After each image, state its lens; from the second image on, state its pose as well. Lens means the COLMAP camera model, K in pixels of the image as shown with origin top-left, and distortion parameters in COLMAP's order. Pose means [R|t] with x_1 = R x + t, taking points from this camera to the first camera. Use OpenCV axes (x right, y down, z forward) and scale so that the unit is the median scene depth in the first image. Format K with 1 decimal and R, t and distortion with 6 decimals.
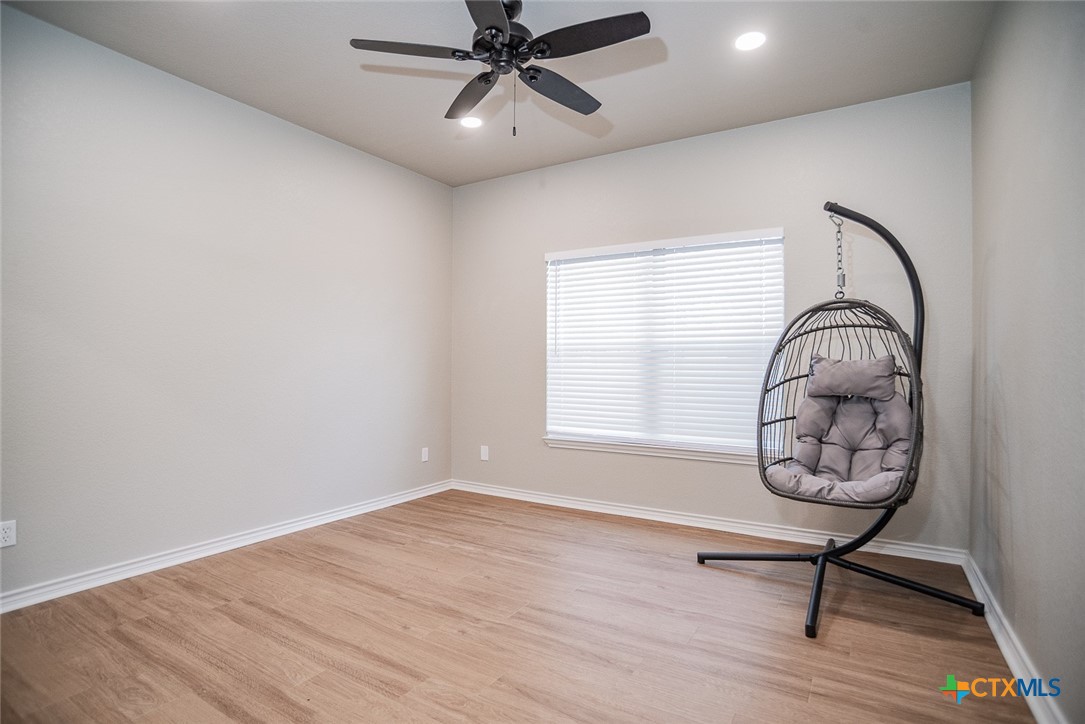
lens RADIAL K [[548.0, 0, 534.8], [0, 548.0, 367.8], [0, 0, 1]] dist [-0.104668, 0.048440]
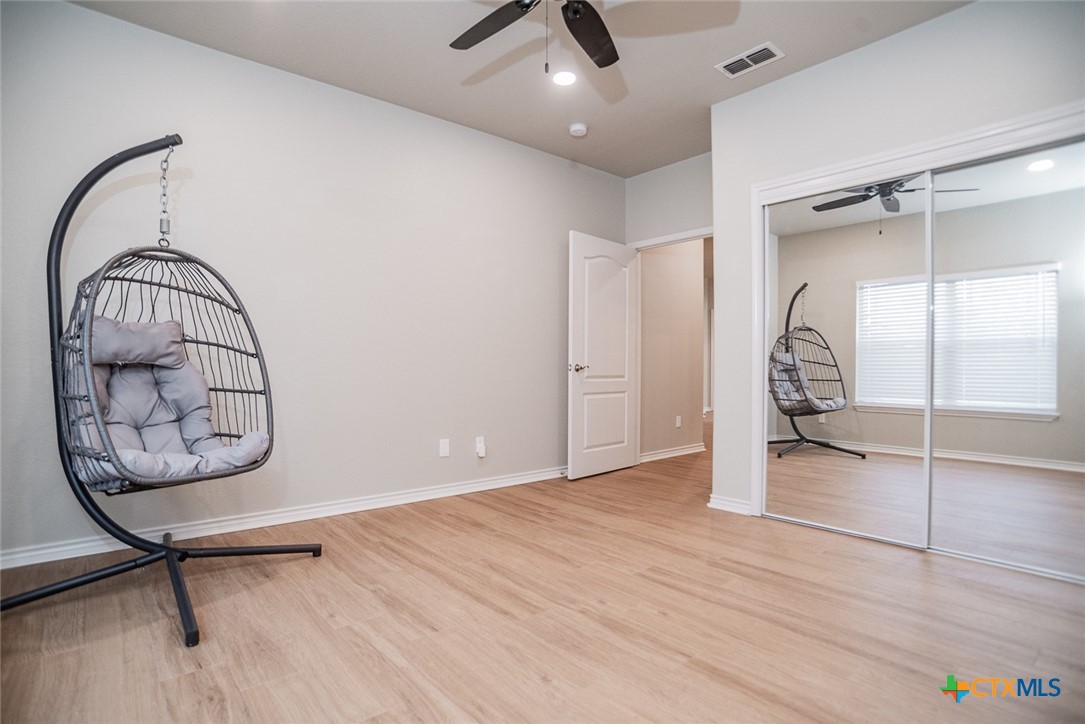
lens RADIAL K [[548.0, 0, 534.8], [0, 548.0, 367.8], [0, 0, 1]] dist [-0.104668, 0.048440]
pose [[-0.951249, -0.000813, 0.308424, -0.294859], [0.001510, 0.999972, 0.007292, 0.061039], [-0.308421, 0.007402, -0.951221, 1.809862]]
